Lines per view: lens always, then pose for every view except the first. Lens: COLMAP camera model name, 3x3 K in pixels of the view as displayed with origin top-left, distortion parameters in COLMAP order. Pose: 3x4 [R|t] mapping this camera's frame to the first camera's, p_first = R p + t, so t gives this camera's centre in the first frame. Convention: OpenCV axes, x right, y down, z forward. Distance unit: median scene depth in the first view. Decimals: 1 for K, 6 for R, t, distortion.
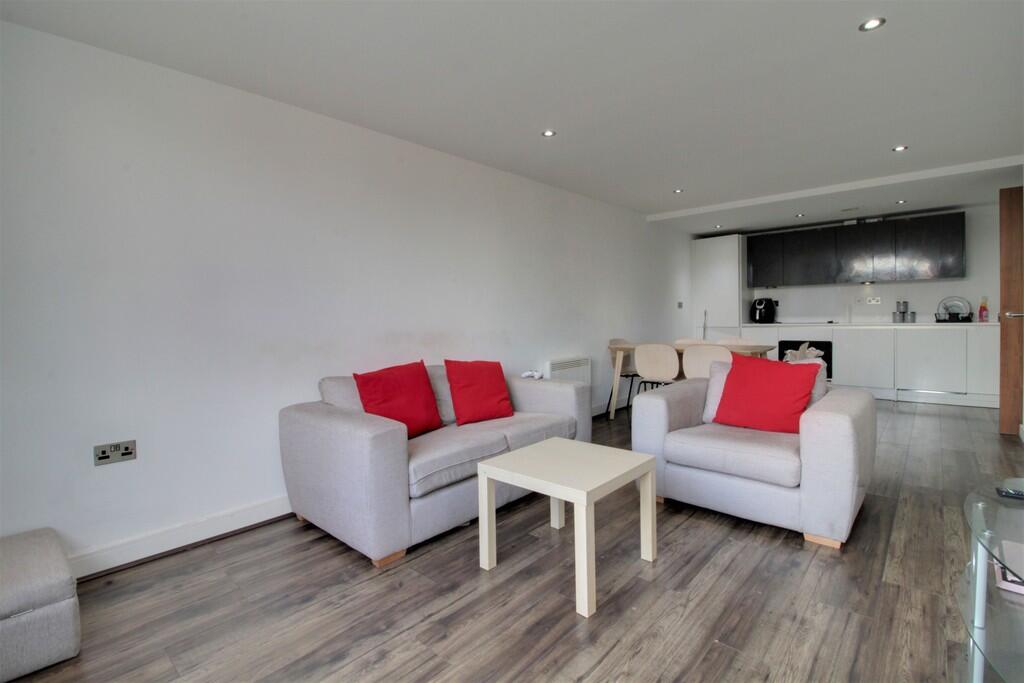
lens RADIAL K [[477.3, 0, 511.5], [0, 477.3, 319.4], [0, 0, 1]] dist [-0.026083, 0.000299]
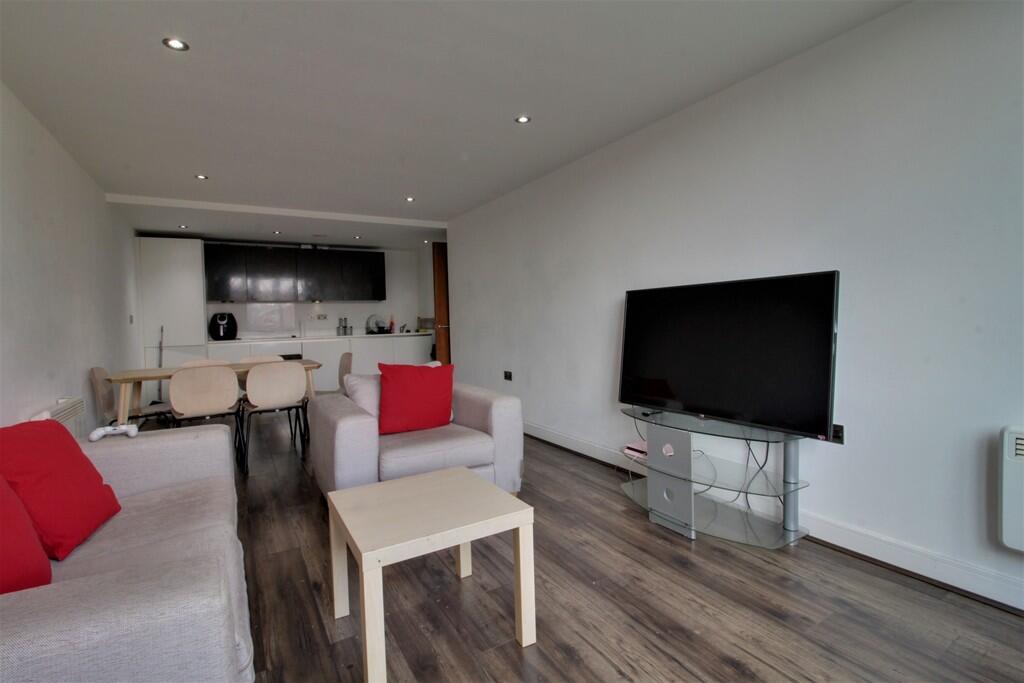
lens RADIAL K [[468.8, 0, 512.0], [0, 468.8, 341.5], [0, 0, 1]] dist [0.002653, 0.000215]
pose [[0.296103, -0.036188, 0.954470, -0.211571], [0.025590, 0.999224, 0.029946, -0.002197], [-0.954813, 0.015558, 0.296799, 0.215110]]
